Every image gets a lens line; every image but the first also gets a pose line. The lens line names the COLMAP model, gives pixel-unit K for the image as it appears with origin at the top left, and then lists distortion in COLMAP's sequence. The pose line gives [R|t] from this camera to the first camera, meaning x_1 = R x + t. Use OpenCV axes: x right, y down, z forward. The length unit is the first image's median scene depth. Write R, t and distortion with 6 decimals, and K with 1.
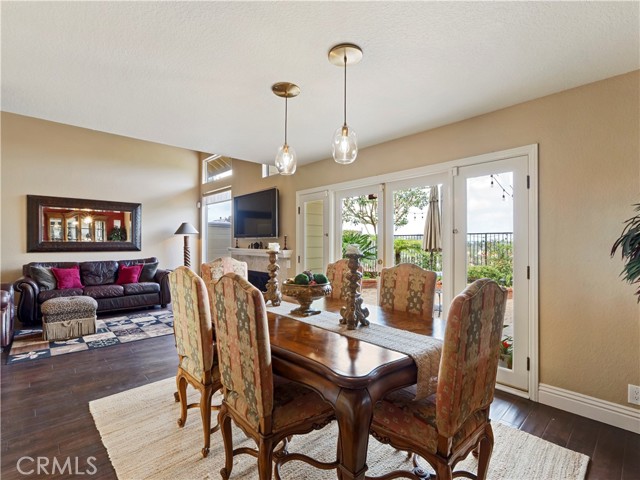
lens RADIAL K [[305.7, 0, 321.4], [0, 305.7, 241.3], [0, 0, 1]] dist [-0.002636, -0.001477]
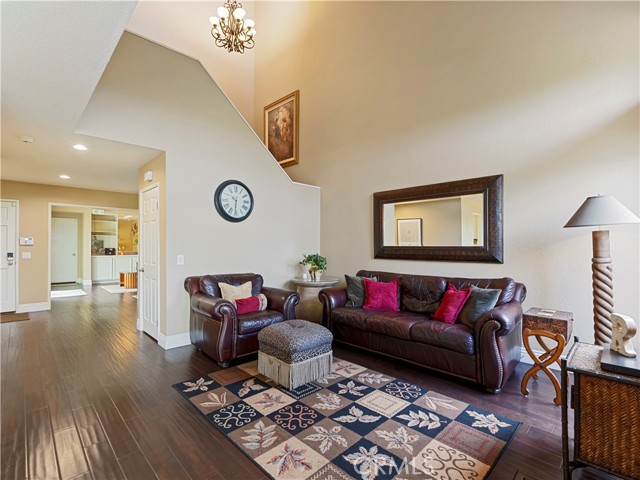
lens RADIAL K [[305.7, 0, 323.7], [0, 305.7, 245.0], [0, 0, 1]] dist [-0.002636, -0.001477]
pose [[0.025308, -0.008442, -0.999644, -0.087804], [-0.000385, 0.999964, -0.008455, 0.004851], [0.999680, 0.000598, 0.025304, 0.869487]]
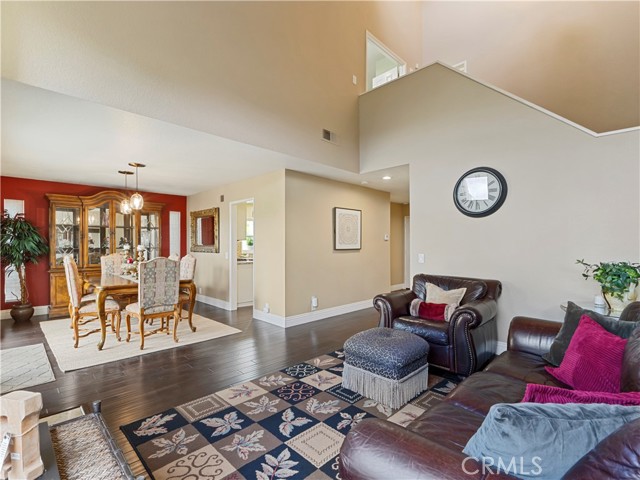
lens RADIAL K [[305.7, 0, 318.1], [0, 305.7, 245.3], [0, 0, 1]] dist [-0.002636, -0.001477]
pose [[-0.999578, -0.008939, -0.027656, -0.552246], [-0.008852, 0.999956, -0.003238, 0.005445], [0.027684, -0.002991, -0.999612, 1.353449]]
